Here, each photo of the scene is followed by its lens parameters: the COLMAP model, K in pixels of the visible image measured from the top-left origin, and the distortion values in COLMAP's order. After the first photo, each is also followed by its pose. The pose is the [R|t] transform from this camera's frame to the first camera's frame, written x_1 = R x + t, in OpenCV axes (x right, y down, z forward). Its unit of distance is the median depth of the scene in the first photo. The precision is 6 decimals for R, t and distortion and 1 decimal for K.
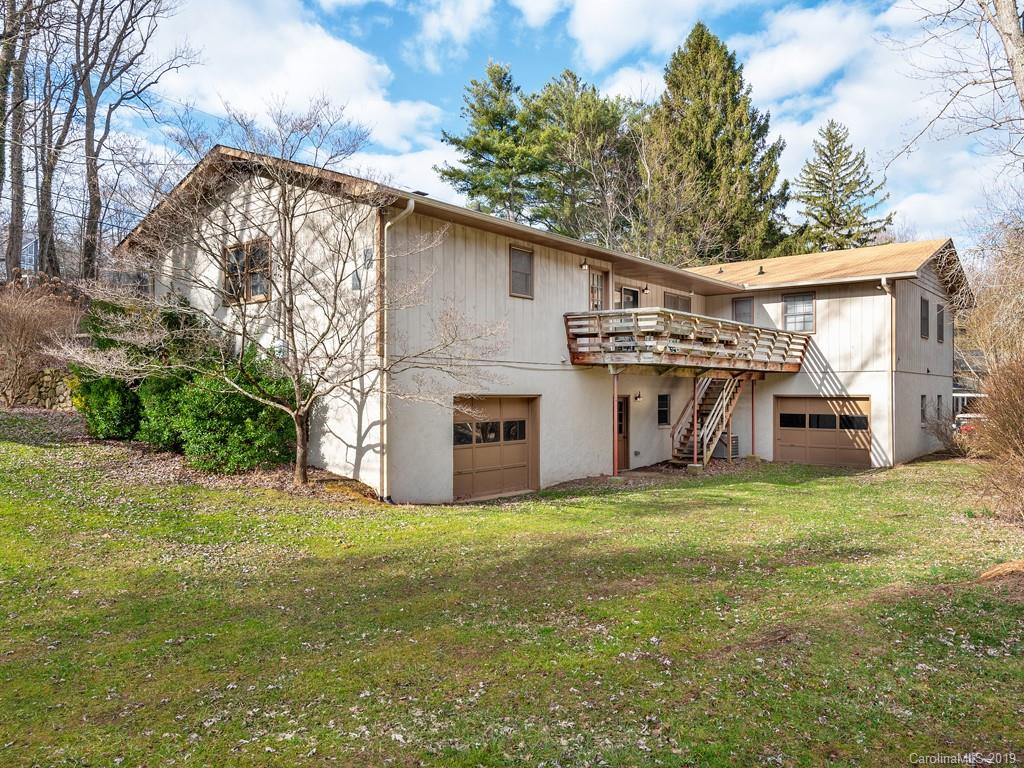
lens RADIAL K [[669.7, 0, 512.0], [0, 669.7, 384.0], [0, 0, 1]] dist [0.000637, 0.000034]
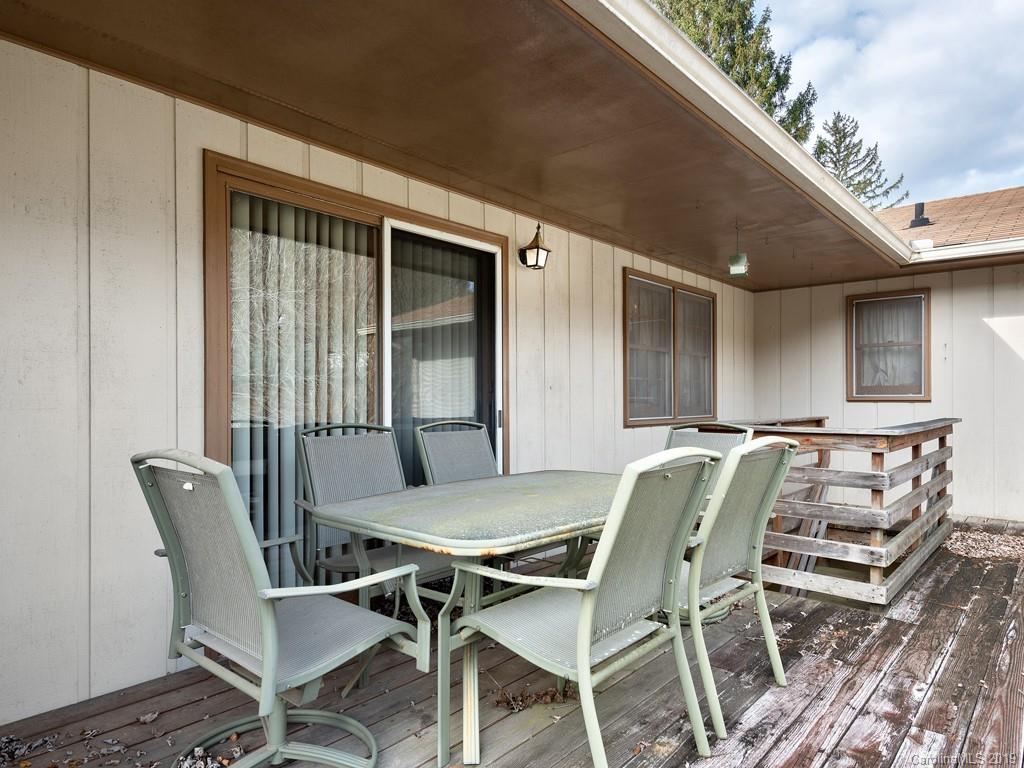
lens RADIAL K [[624.9, 0, 512.0], [0, 624.9, 384.0], [0, 0, 1]] dist [0.002823, 0.000600]
pose [[0.999989, -0.004562, -0.000617, 0.057575], [0.004550, 0.999830, -0.017894, -0.027627], [0.000699, 0.017891, 0.999840, 0.236872]]
